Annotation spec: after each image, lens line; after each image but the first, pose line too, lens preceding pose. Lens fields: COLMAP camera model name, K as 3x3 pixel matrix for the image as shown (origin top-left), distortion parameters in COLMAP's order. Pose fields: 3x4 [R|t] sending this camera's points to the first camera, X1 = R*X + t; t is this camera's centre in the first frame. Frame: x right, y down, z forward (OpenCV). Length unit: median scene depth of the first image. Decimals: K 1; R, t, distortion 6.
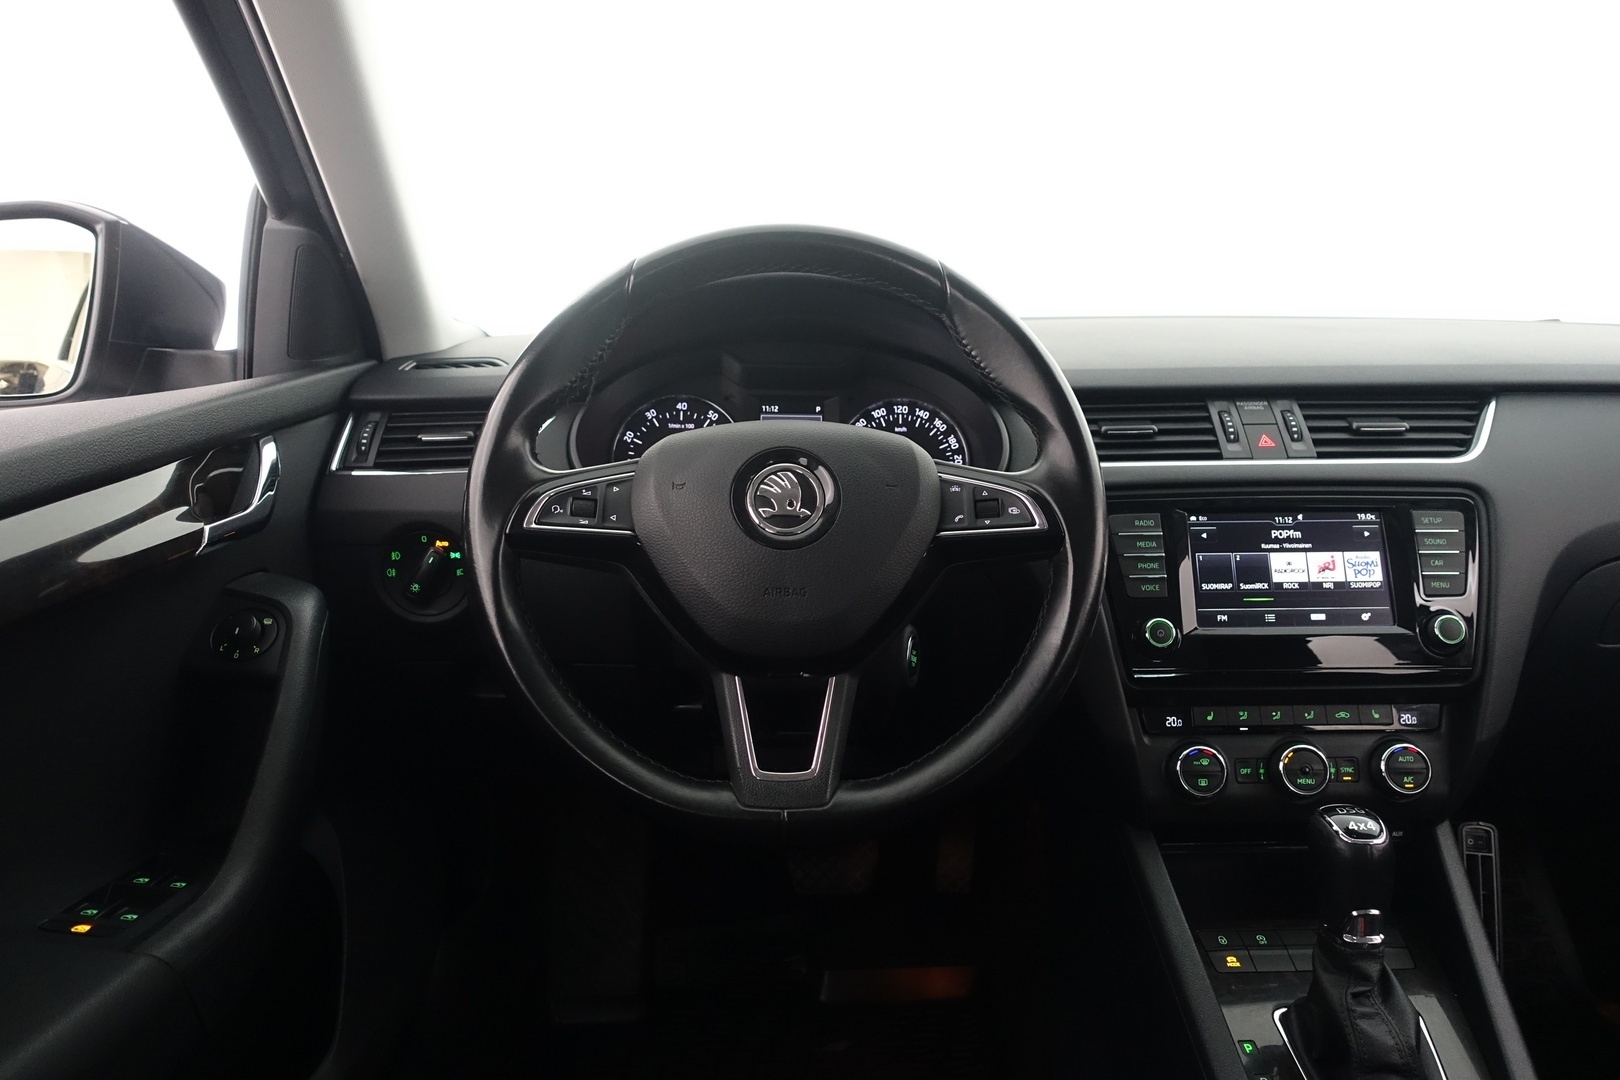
lens RADIAL K [[1081.6, 0, 810.0], [0, 1081.6, 540.0], [0, 0, 1]] dist [0.001774, -0.001494]
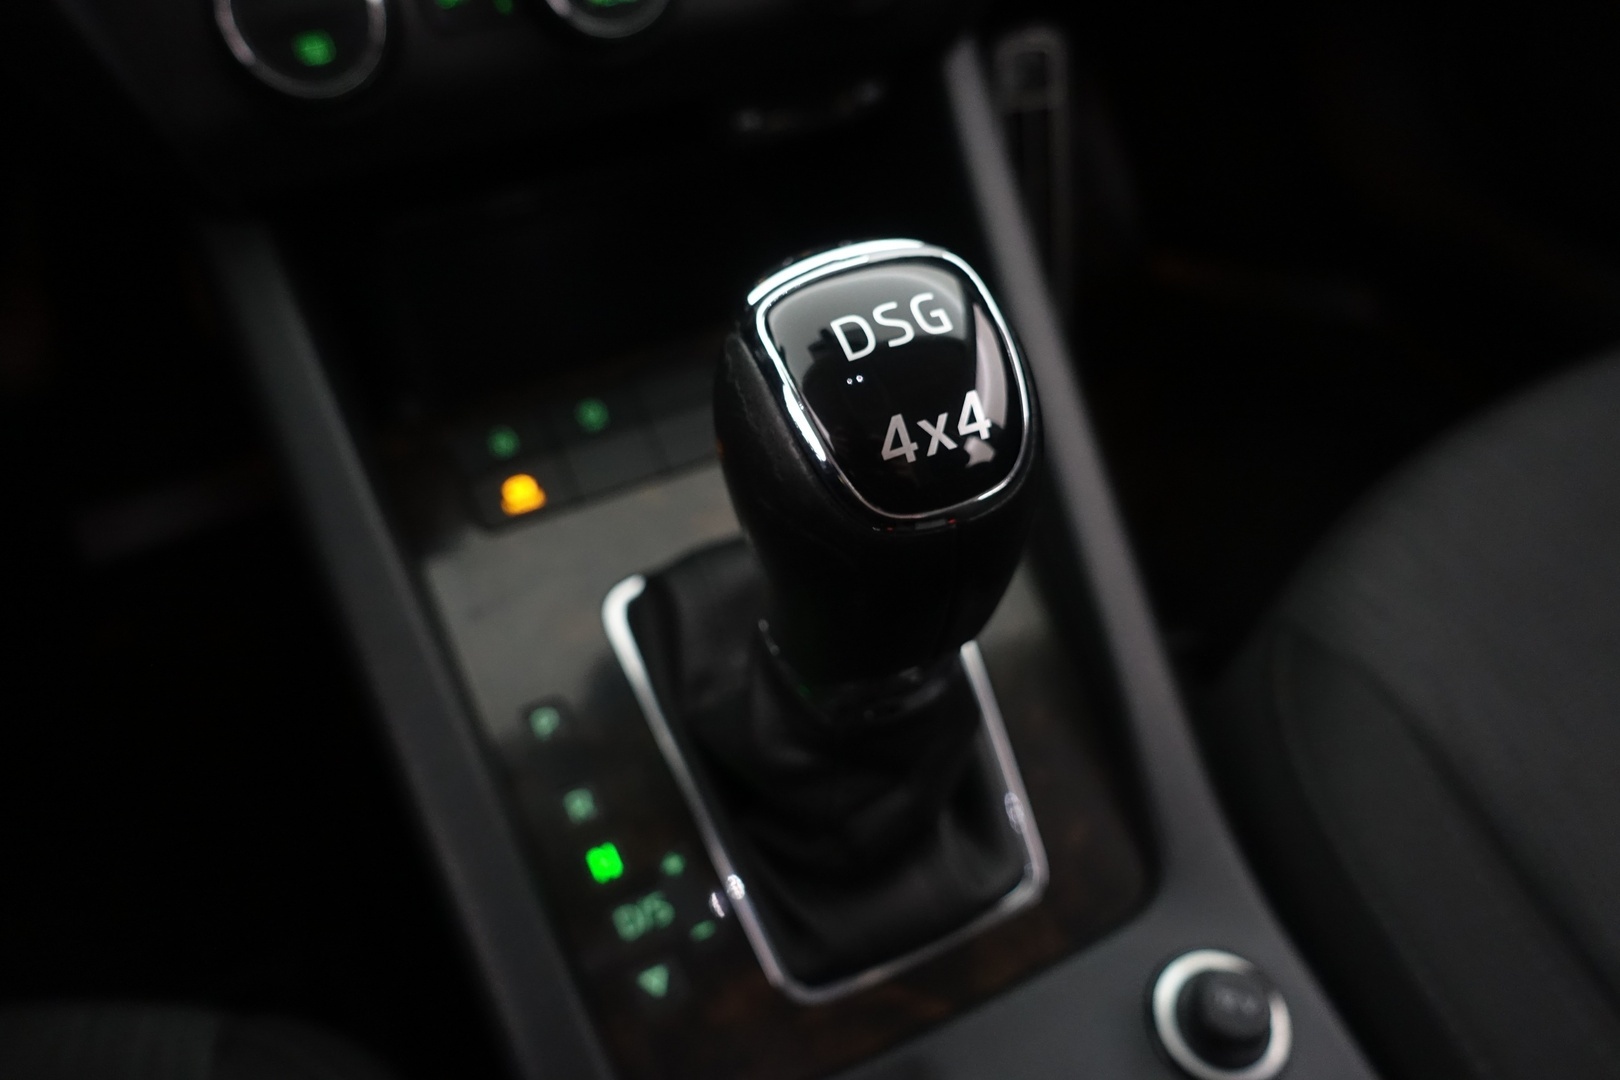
lens RADIAL K [[1081.6, 0, 810.0], [0, 1081.6, 540.0], [0, 0, 1]] dist [0.001774, -0.001494]
pose [[0.907247, -0.310762, 0.283424, 0.350134], [0.082227, 0.791908, 0.605079, 0.152988], [-0.412482, -0.525651, 0.744009, 0.608225]]
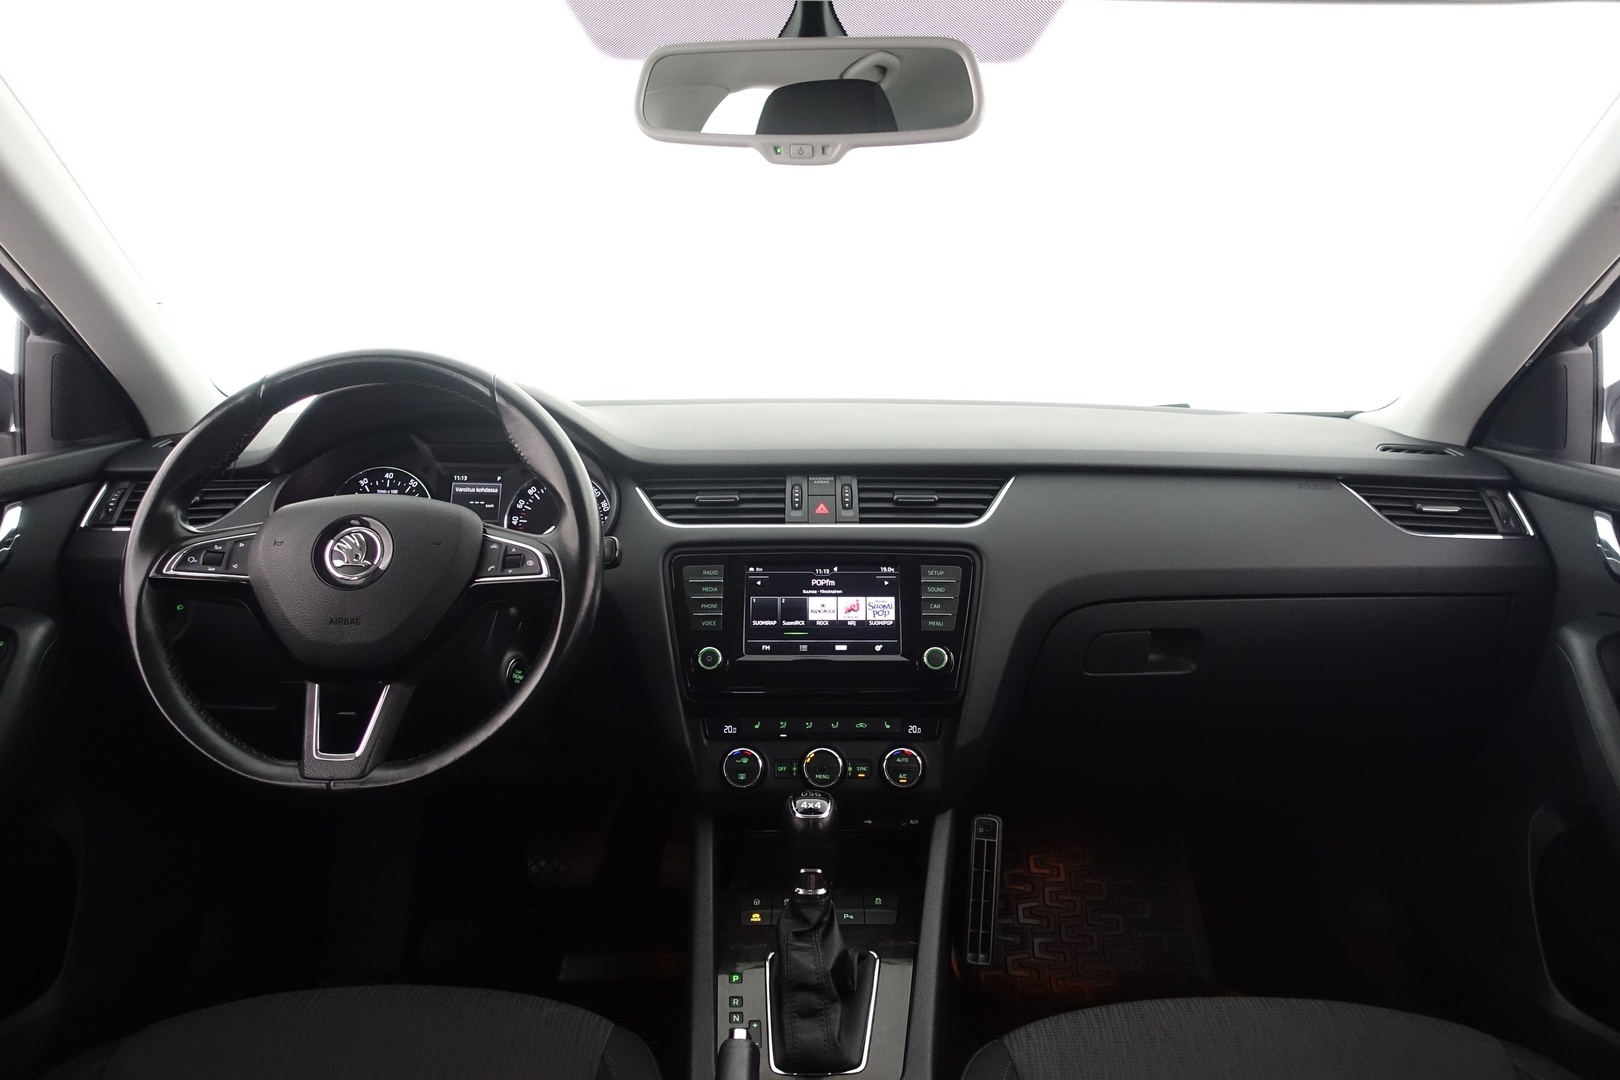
lens RADIAL K [[1081.6, 0, 810.0], [0, 1081.6, 540.0], [0, 0, 1]] dist [0.001774, -0.001494]
pose [[0.999909, 0.008054, -0.010820, 0.442017], [-0.008496, 0.999107, -0.041397, -0.002553], [0.010477, 0.041485, 0.999084, -0.277505]]
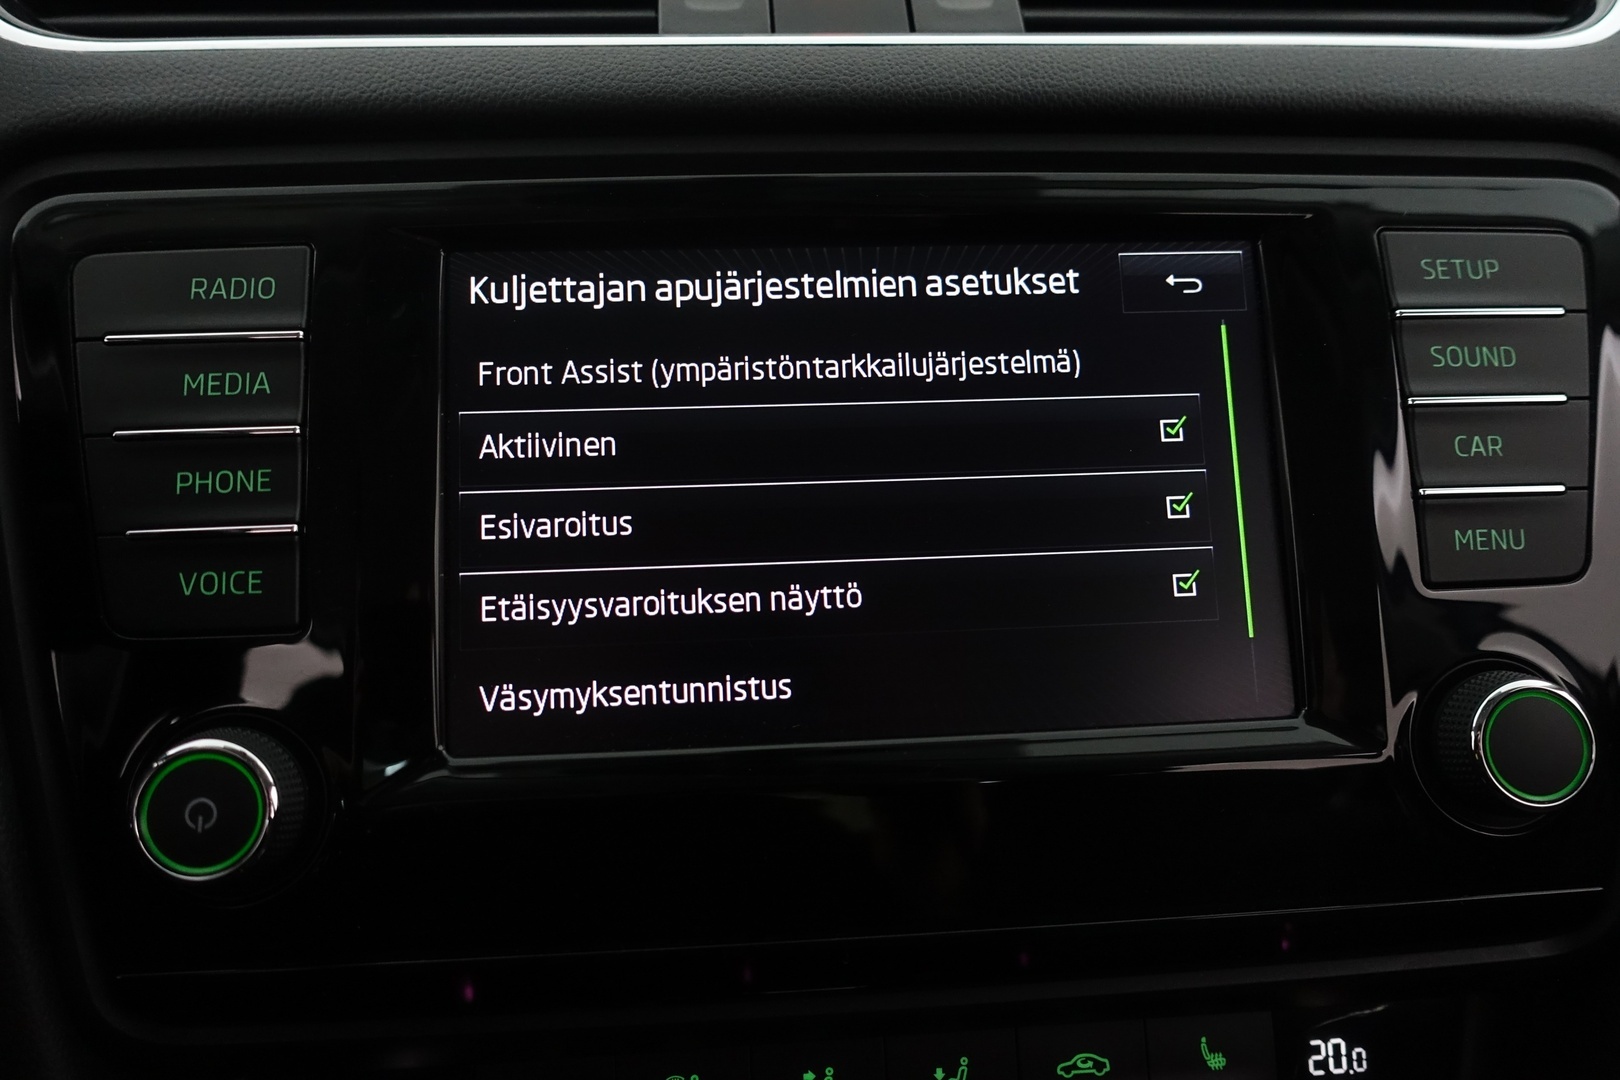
lens RADIAL K [[1081.6, 0, 810.0], [0, 1081.6, 540.0], [0, 0, 1]] dist [0.001774, -0.001494]
pose [[0.997382, -0.023467, 0.068394, 0.413375], [0.015871, 0.993853, 0.109565, 0.013272], [-0.070545, -0.108193, 0.991624, 0.767058]]
